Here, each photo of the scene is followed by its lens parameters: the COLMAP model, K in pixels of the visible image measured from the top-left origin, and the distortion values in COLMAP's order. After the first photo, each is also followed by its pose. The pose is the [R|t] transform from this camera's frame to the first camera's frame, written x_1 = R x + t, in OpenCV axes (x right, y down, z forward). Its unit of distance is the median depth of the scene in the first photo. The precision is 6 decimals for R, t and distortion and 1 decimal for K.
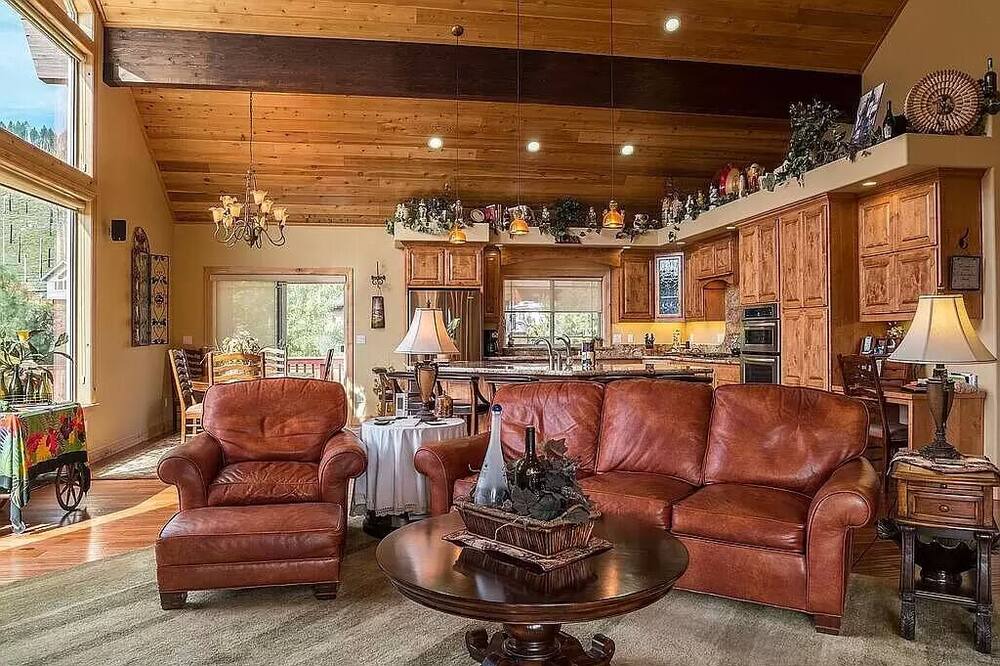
lens RADIAL K [[711.4, 0, 516.7], [0, 711.4, 327.5], [0, 0, 1]] dist [-0.071652, 0.038045]
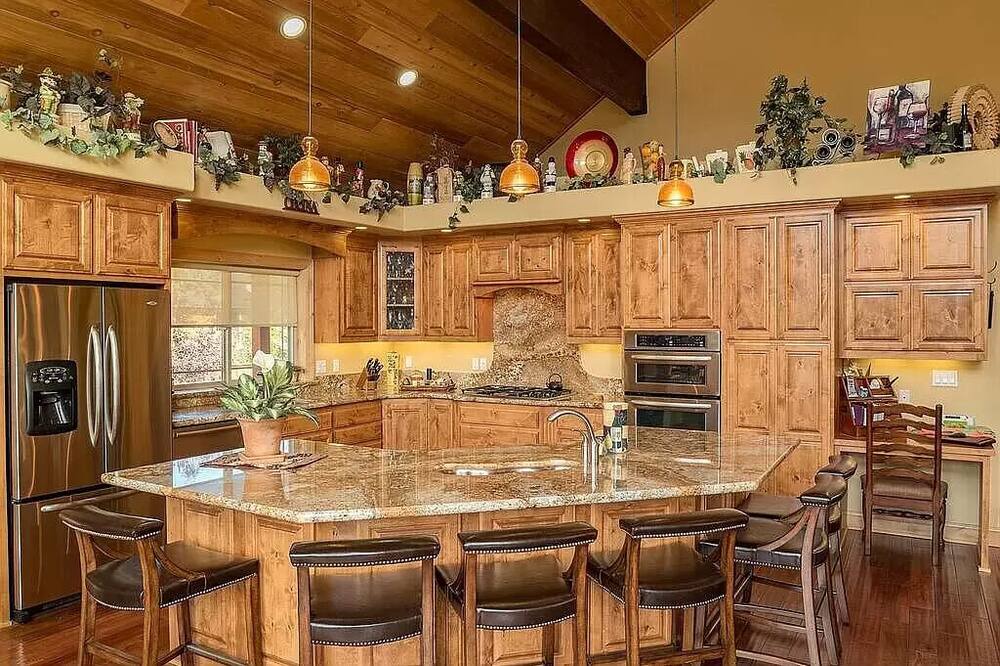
lens RADIAL K [[711.4, 0, 516.7], [0, 711.4, 327.5], [0, 0, 1]] dist [-0.071652, 0.038045]
pose [[0.641252, -0.003149, 0.767324, -0.268761], [-0.010682, 0.999858, 0.013030, -0.034552], [-0.767256, -0.016552, 0.641128, 0.509495]]
